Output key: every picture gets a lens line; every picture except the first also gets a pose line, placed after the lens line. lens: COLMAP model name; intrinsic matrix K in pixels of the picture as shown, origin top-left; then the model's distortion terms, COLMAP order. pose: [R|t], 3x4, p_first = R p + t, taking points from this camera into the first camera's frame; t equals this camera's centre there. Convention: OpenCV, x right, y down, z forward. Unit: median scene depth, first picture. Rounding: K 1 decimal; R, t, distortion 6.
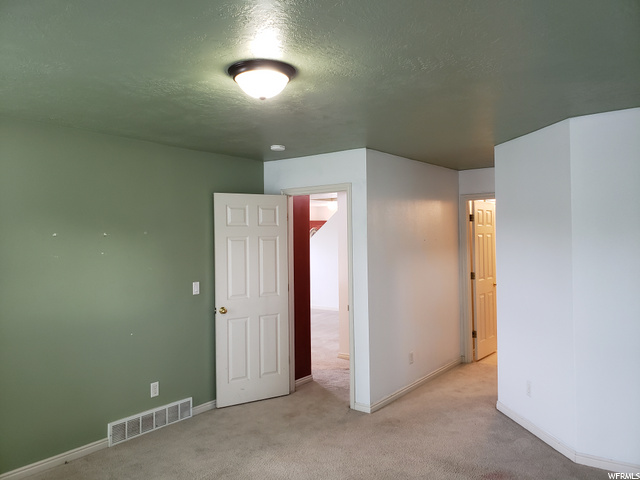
lens RADIAL K [[503.0, 0, 320.2], [0, 503.0, 240.1], [0, 0, 1]] dist [0.031707, -0.020080]
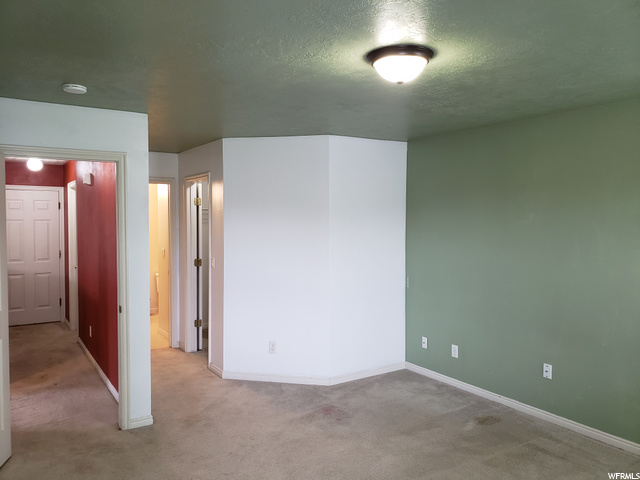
lens RADIAL K [[503.0, 0, 320.2], [0, 503.0, 239.1], [0, 0, 1]] dist [0.031707, -0.020080]
pose [[0.328742, -0.018237, 0.944244, -0.622896], [-0.004155, 0.999776, 0.020757, 0.007733], [-0.944411, -0.010747, 0.328593, 0.451579]]
